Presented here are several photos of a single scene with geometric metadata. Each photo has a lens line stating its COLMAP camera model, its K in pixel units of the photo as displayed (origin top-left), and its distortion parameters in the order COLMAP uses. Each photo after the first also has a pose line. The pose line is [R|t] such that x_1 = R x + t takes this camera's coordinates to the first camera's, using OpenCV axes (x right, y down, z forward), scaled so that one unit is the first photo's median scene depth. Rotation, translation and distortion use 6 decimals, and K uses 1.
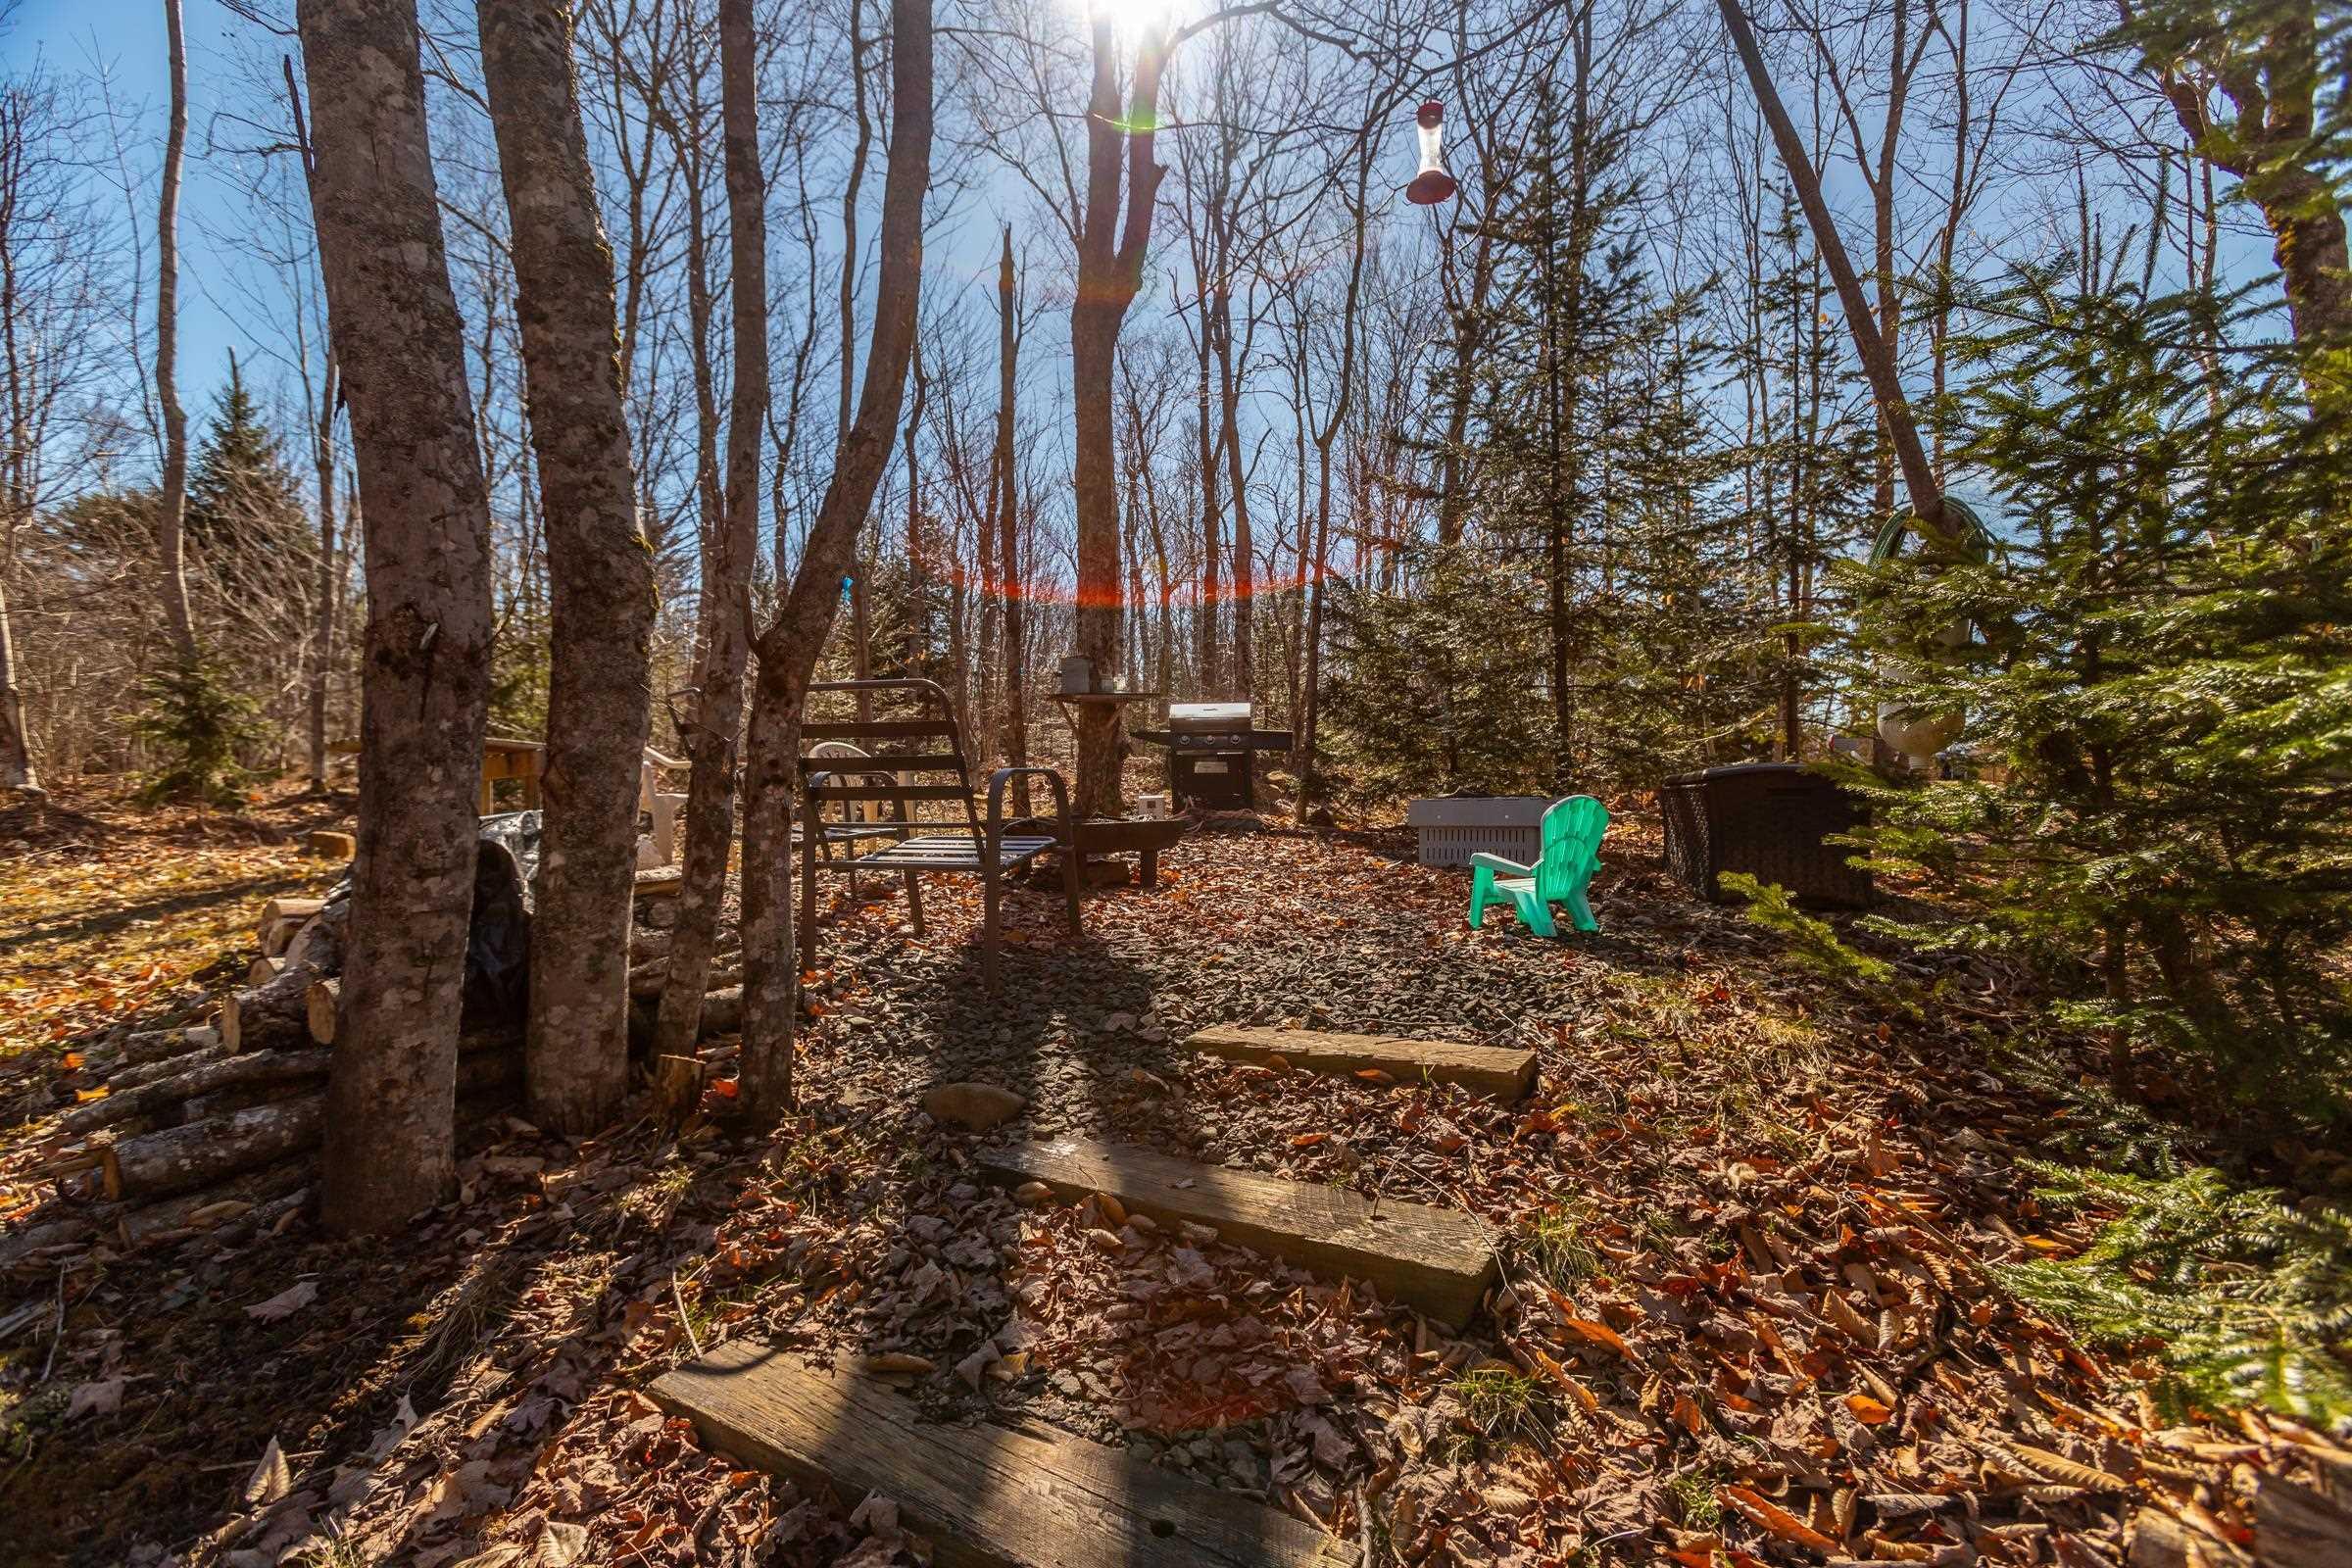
lens RADIAL K [[1048.5, 0, 1179.5], [0, 1048.5, 757.0], [0, 0, 1]] dist [-0.001469, 0.005282]
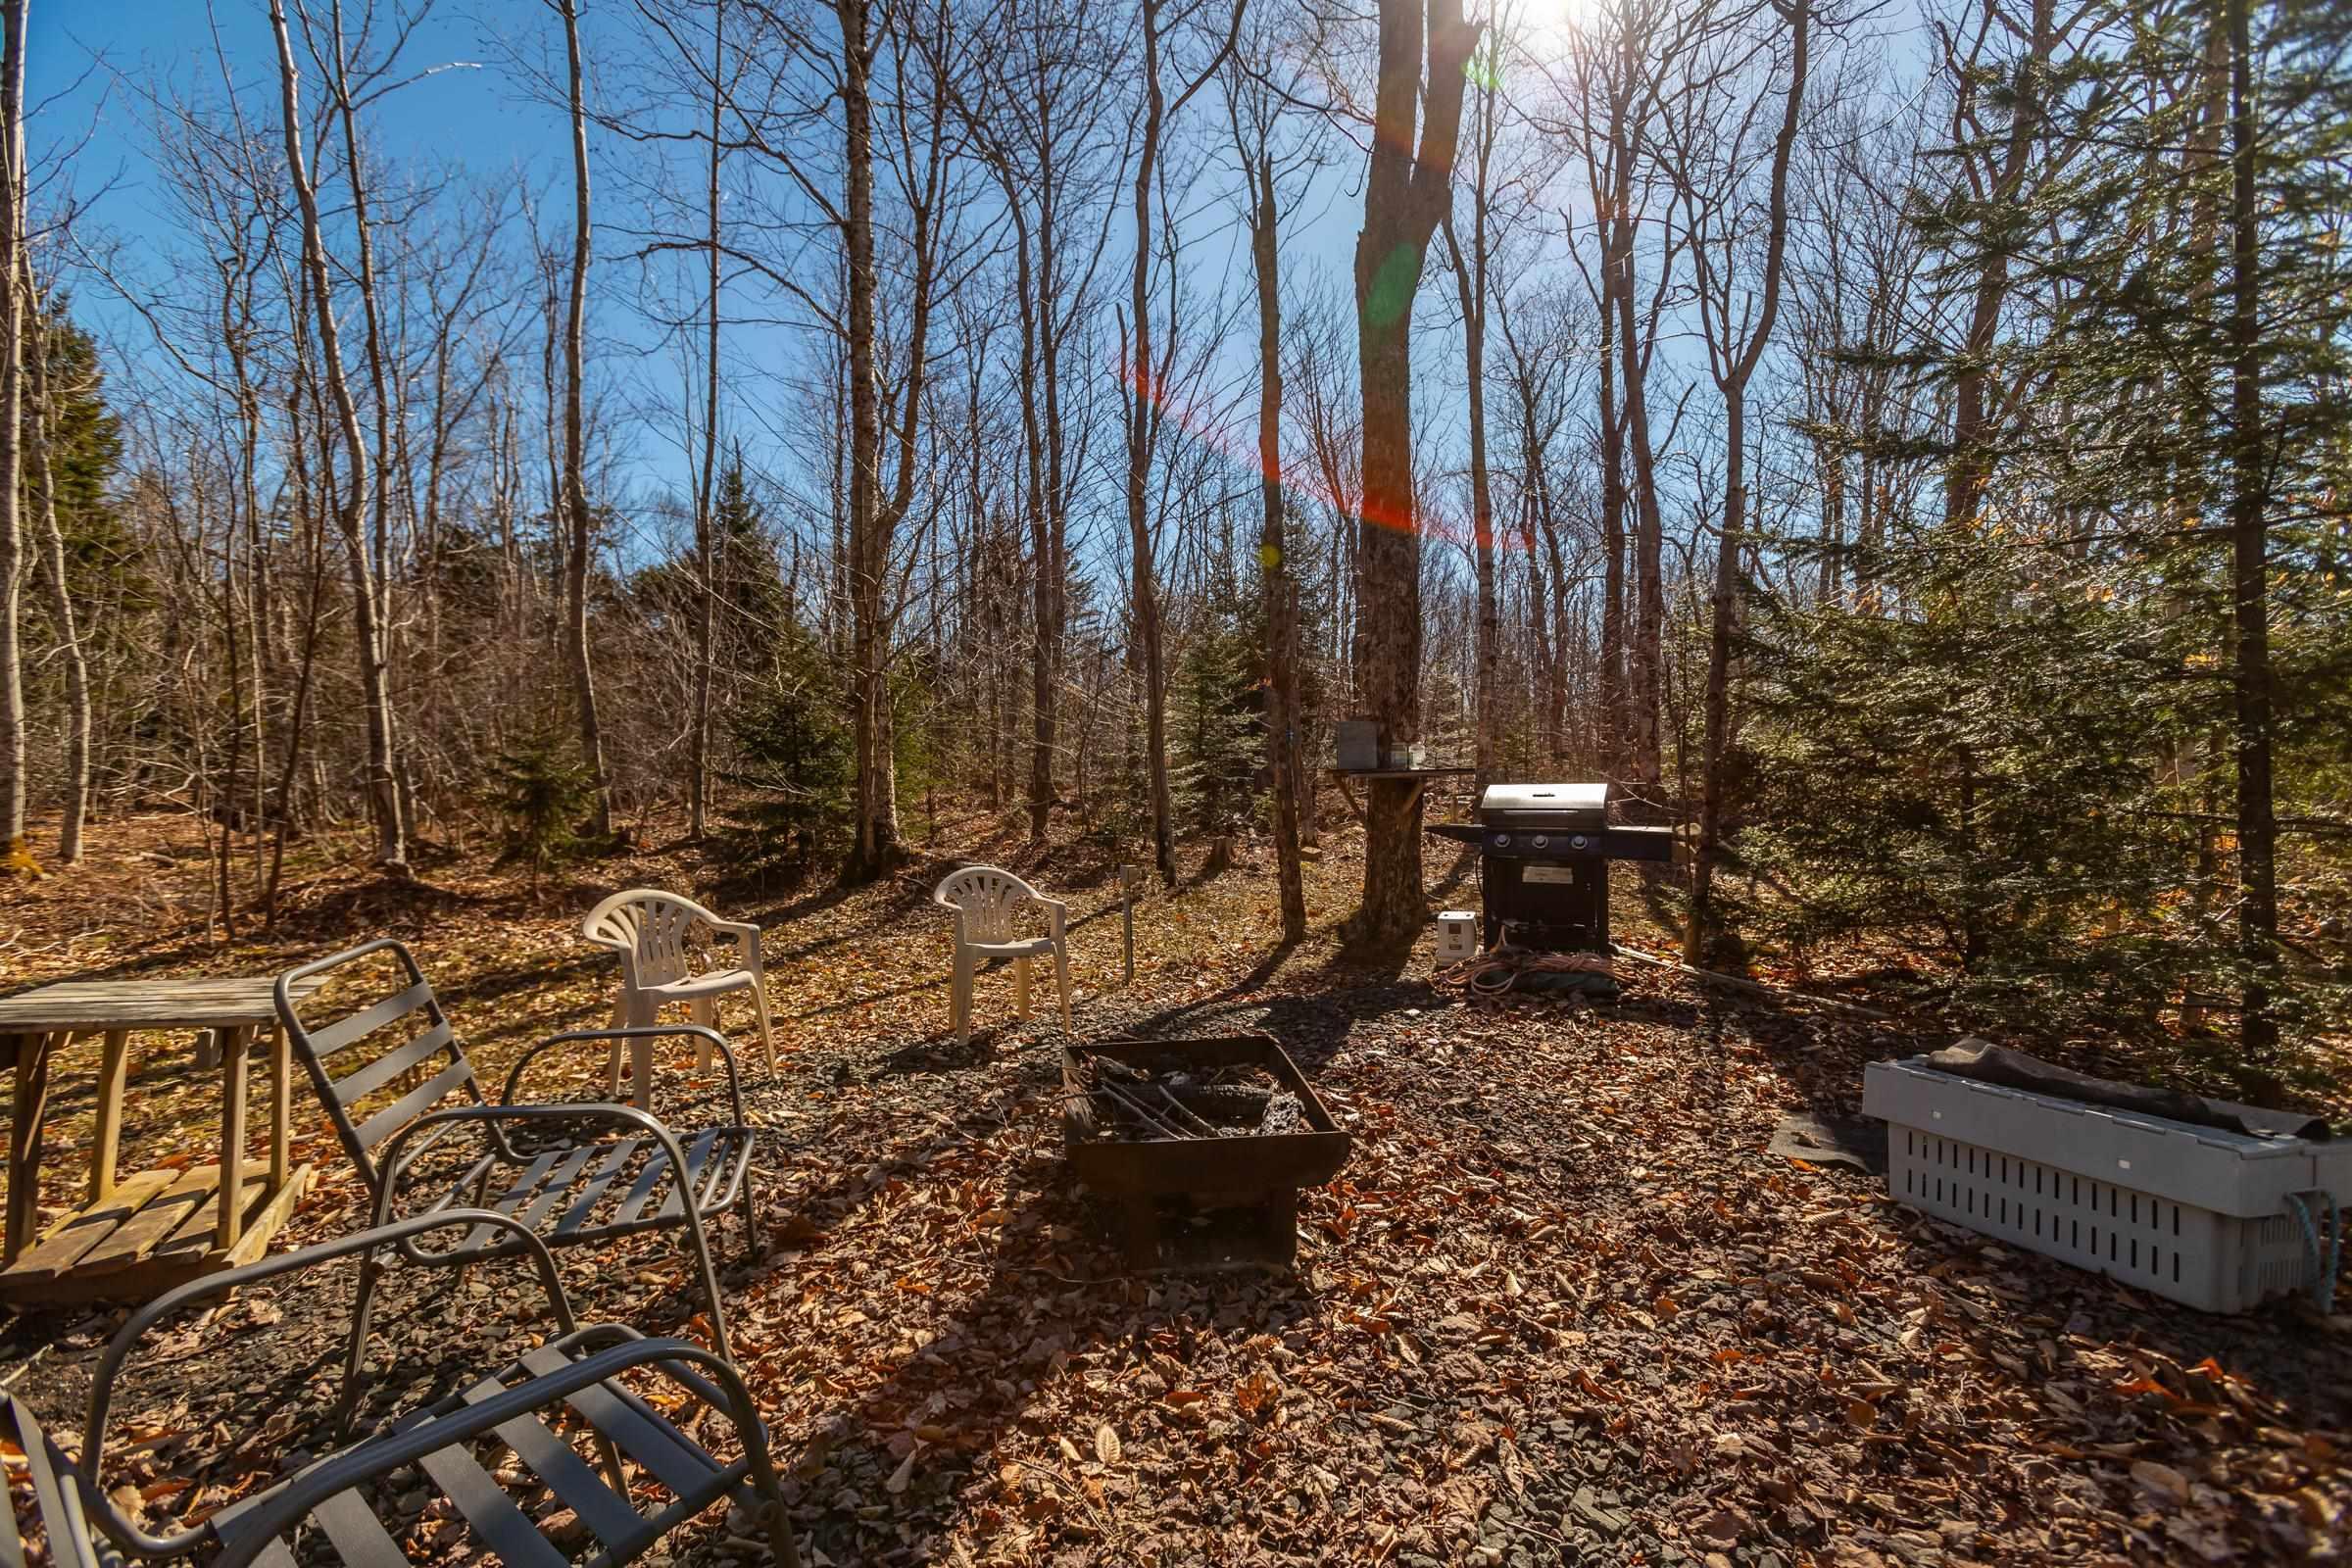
lens RADIAL K [[1064.7, 0, 1176.0], [0, 1064.7, 784.0], [0, 0, 1]] dist [0.021775, 0.000388]
pose [[0.930296, -0.004077, -0.366787, 0.060475], [0.010696, 0.999814, 0.016017, -0.064811], [0.366654, -0.018824, 0.930167, 0.243013]]
